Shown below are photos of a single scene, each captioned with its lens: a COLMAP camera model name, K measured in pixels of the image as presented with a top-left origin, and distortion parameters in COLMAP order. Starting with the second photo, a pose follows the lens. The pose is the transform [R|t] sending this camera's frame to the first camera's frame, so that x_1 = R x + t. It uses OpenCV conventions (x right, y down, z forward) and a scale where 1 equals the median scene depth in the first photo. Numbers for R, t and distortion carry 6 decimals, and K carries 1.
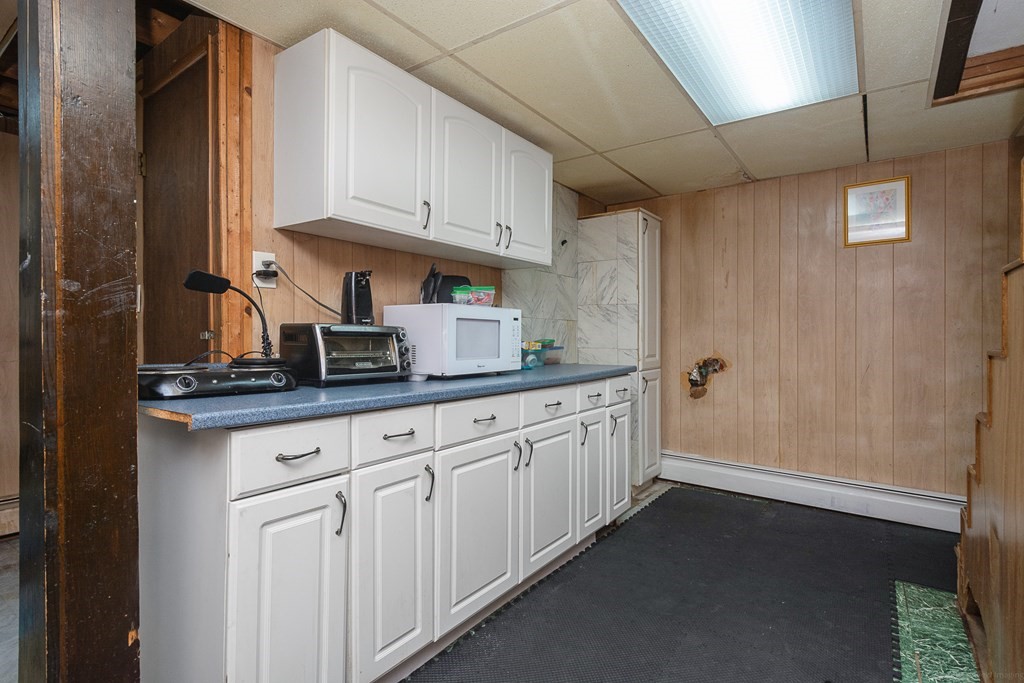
lens RADIAL K [[496.5, 0, 512.0], [0, 496.5, 341.5], [0, 0, 1]] dist [-0.000446, 0.000033]
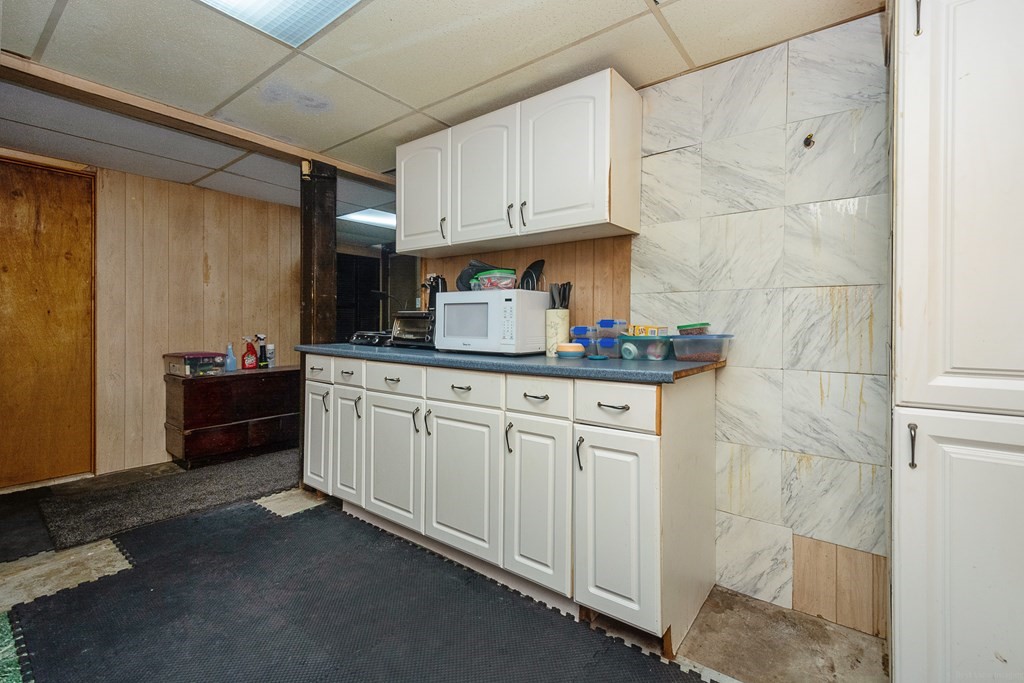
lens RADIAL K [[453.5, 0, 522.5], [0, 453.5, 337.2], [0, 0, 1]] dist [0.000903, -0.000144]
pose [[-0.015114, 0.020251, -0.999681, 0.959813], [-0.021174, 0.999564, 0.020569, 0.009209], [0.999662, 0.021478, -0.014679, 1.137964]]
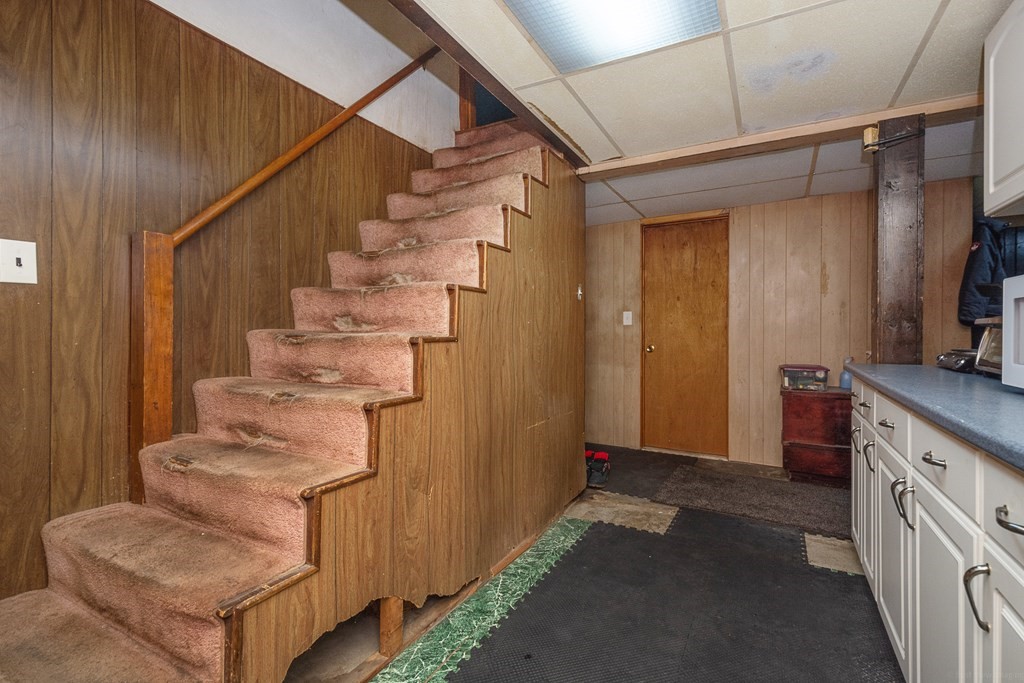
lens RADIAL K [[453.5, 0, 522.5], [0, 453.5, 337.2], [0, 0, 1]] dist [0.000903, -0.000144]
pose [[-0.991644, -0.009720, -0.128634, 0.585308], [-0.012470, 0.999710, 0.020588, 0.003012], [0.128397, 0.022020, -0.991478, 1.387068]]
